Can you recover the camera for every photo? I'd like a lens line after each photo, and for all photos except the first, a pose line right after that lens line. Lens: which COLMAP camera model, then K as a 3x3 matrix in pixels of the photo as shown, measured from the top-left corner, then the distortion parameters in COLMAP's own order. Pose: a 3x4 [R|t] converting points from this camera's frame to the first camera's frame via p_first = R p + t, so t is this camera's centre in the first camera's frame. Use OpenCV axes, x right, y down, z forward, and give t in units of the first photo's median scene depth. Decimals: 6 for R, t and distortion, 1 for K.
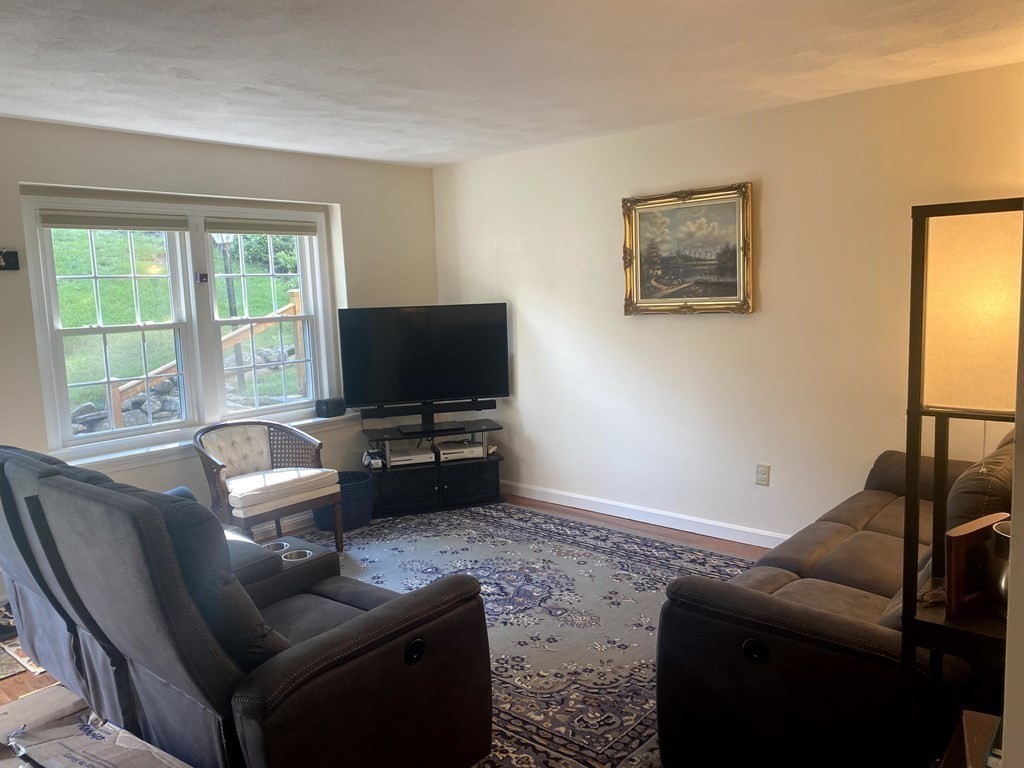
lens RADIAL K [[782.9, 0, 512.0], [0, 782.9, 384.0], [0, 0, 1]] dist [0.146048, -0.002639]
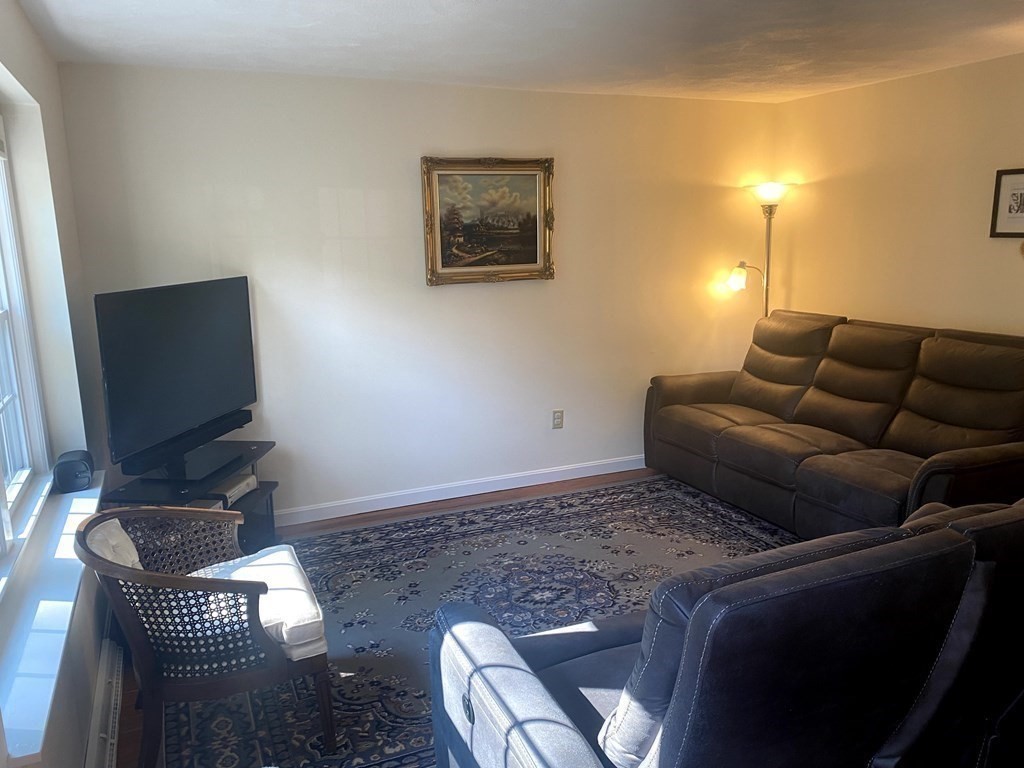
lens RADIAL K [[782.9, 0, 512.0], [0, 782.9, 384.0], [0, 0, 1]] dist [0.146048, -0.002639]
pose [[0.431803, -0.154149, 0.888698, -0.687251], [0.120365, 0.986323, 0.112600, -0.068925], [-0.893901, 0.058347, 0.444451, 0.531873]]
